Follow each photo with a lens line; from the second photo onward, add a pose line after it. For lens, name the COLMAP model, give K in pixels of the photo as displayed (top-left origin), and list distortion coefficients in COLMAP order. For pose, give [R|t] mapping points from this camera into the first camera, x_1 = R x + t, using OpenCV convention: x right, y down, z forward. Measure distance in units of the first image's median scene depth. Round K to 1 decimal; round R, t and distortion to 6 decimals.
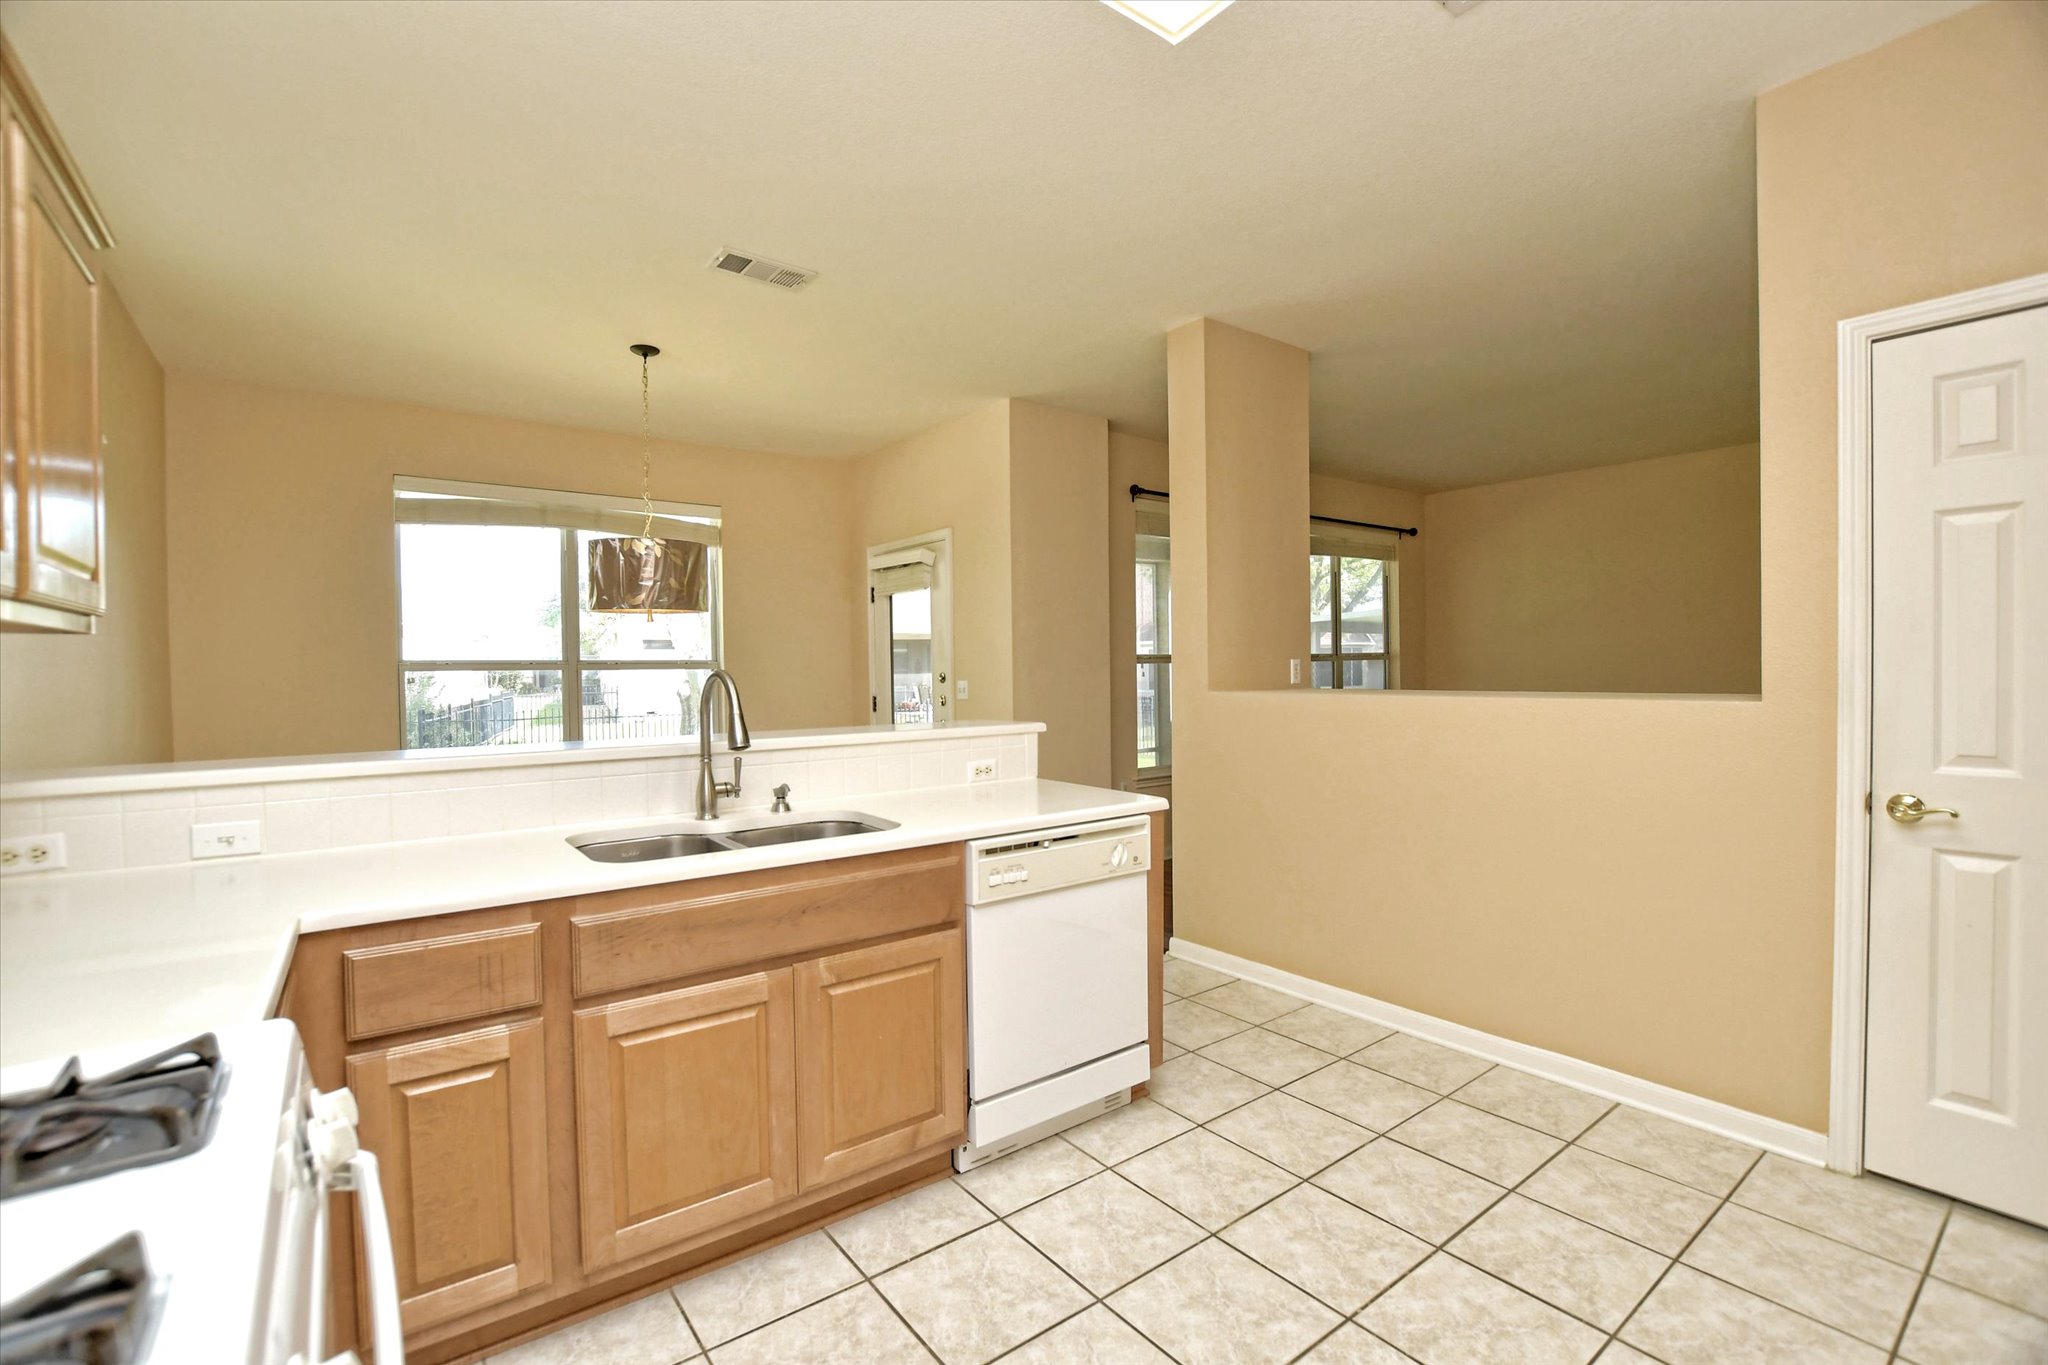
lens RADIAL K [[897.2, 0, 1013.2], [0, 897.2, 687.1], [0, 0, 1]] dist [-0.035182, 0.004760]
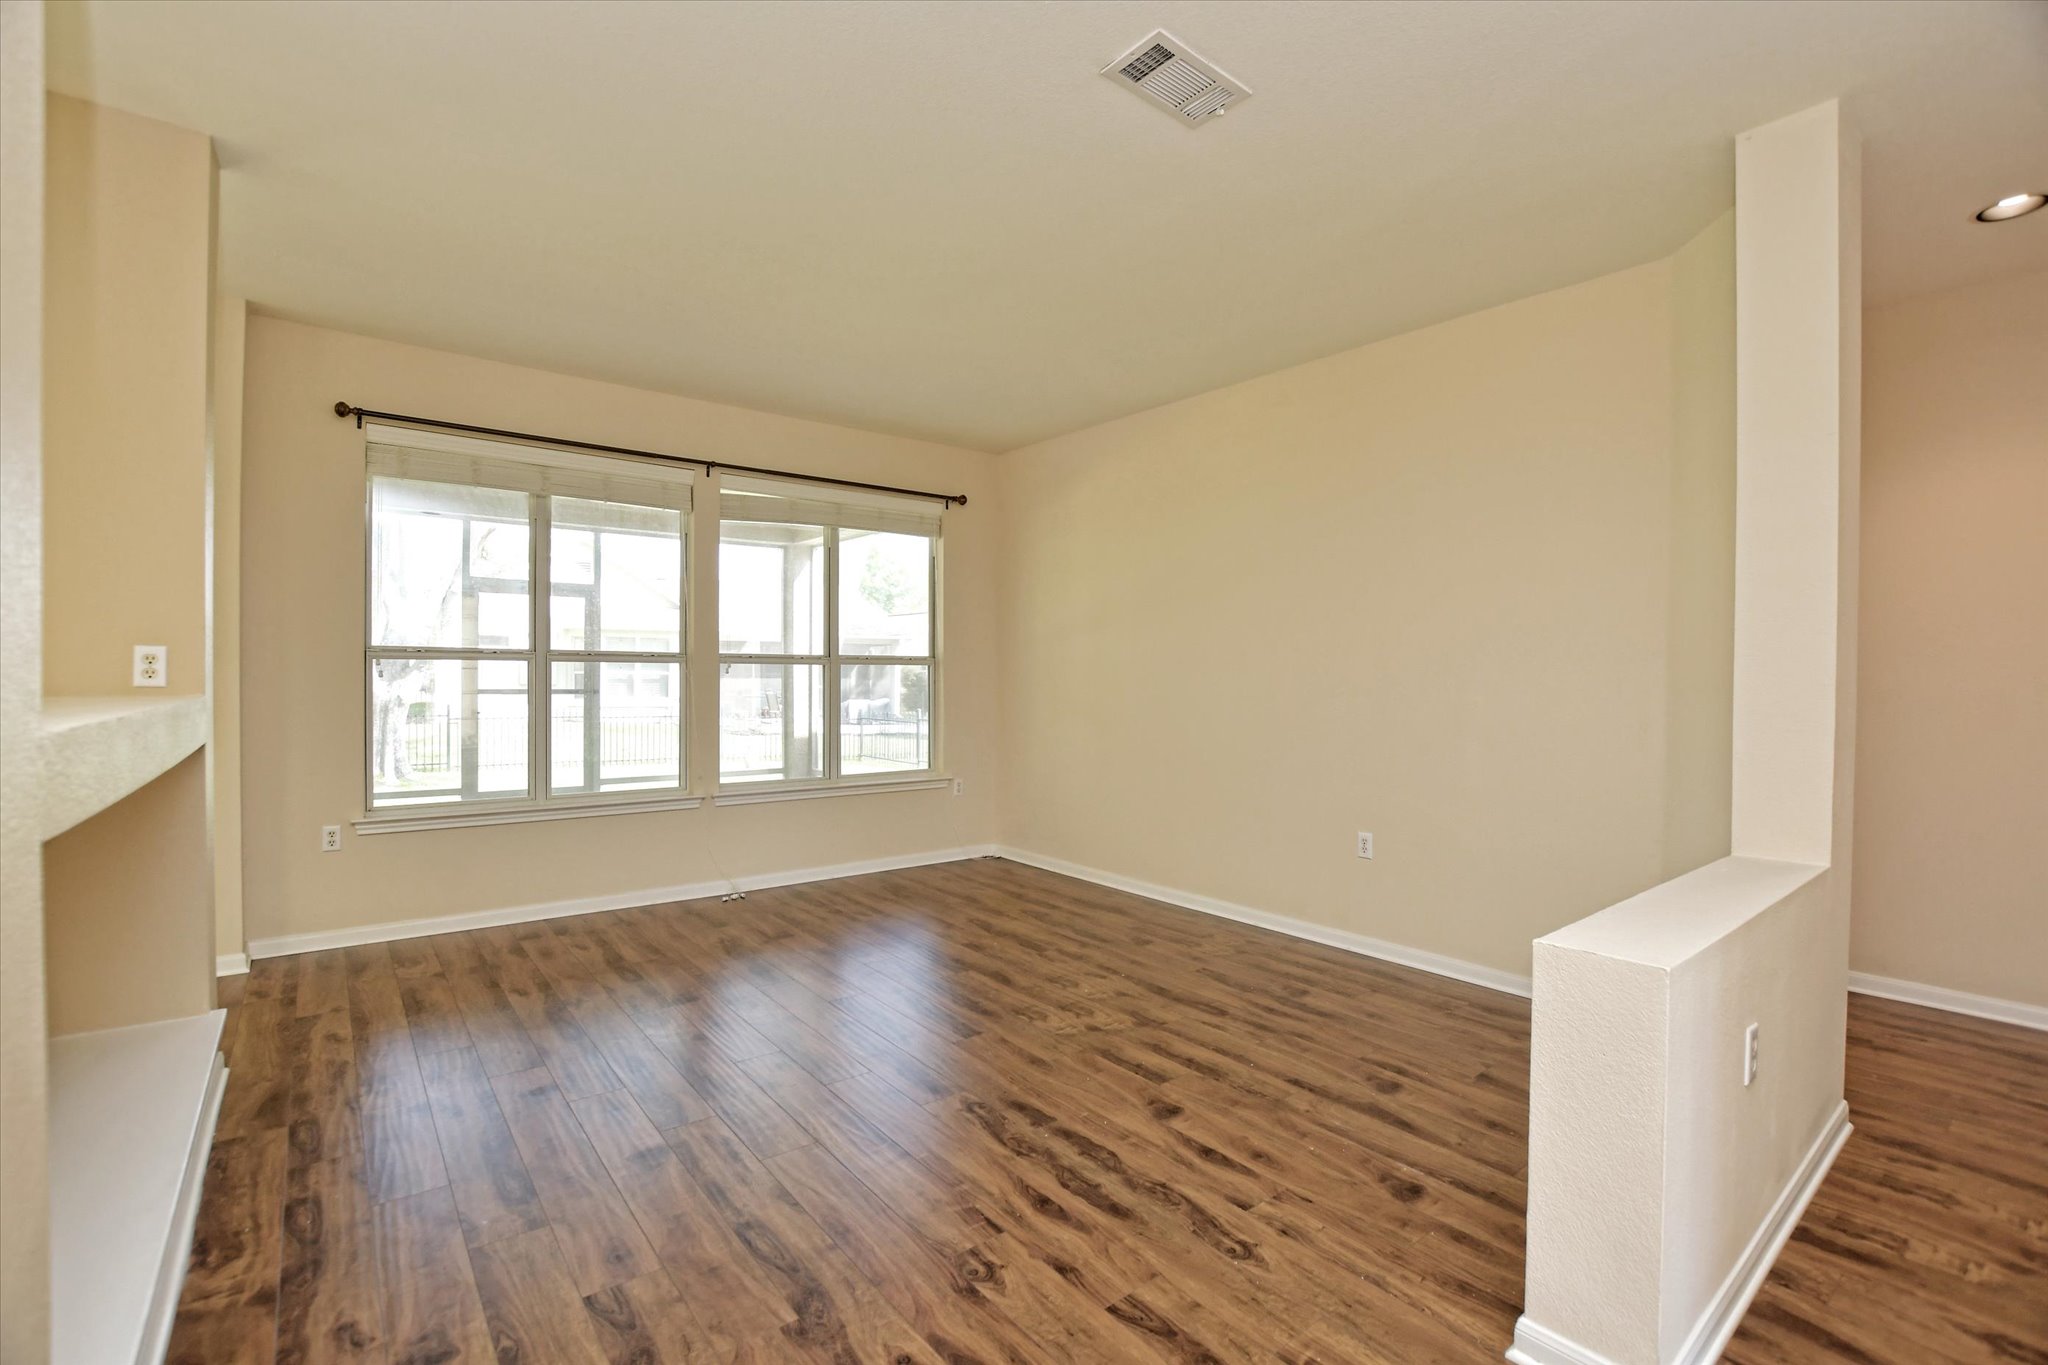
lens RADIAL K [[897.2, 0, 1013.2], [0, 897.2, 687.1], [0, 0, 1]] dist [-0.035182, 0.004760]
pose [[0.999565, 0.018973, 0.022592, 1.560815], [-0.018734, 0.999767, -0.010769, -0.012819], [-0.022792, 0.010341, 0.999687, 0.719673]]
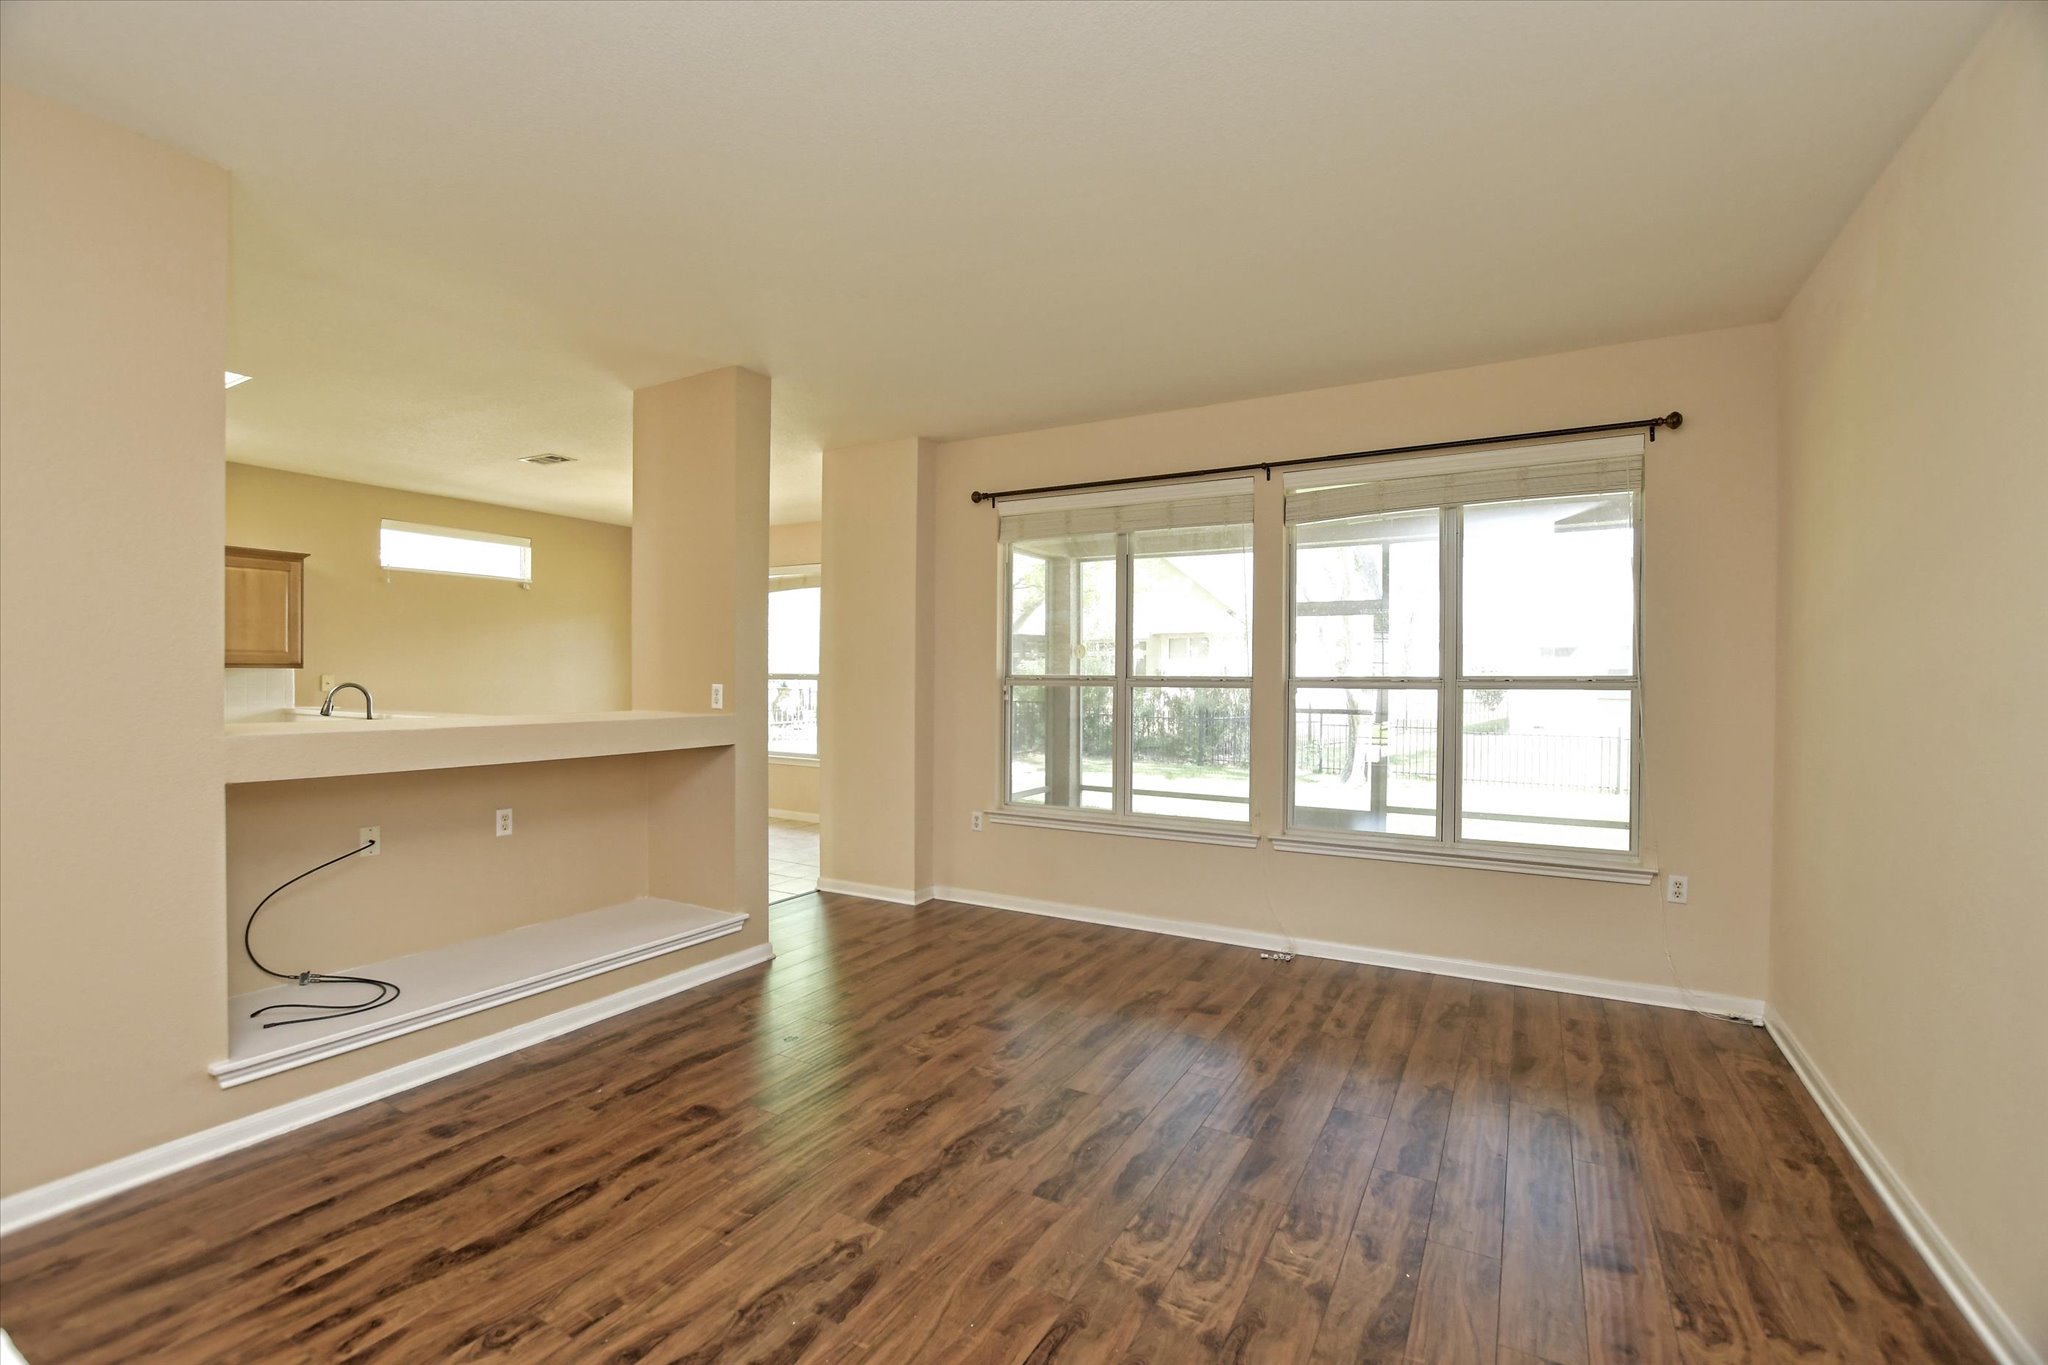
lens RADIAL K [[897.2, 0, 1013.2], [0, 897.2, 687.1], [0, 0, 1]] dist [-0.035182, 0.004760]
pose [[0.395335, 0.023987, -0.918224, 2.419886], [-0.031841, 0.999416, 0.012400, -0.088109], [0.917985, 0.024335, 0.395868, 1.612374]]
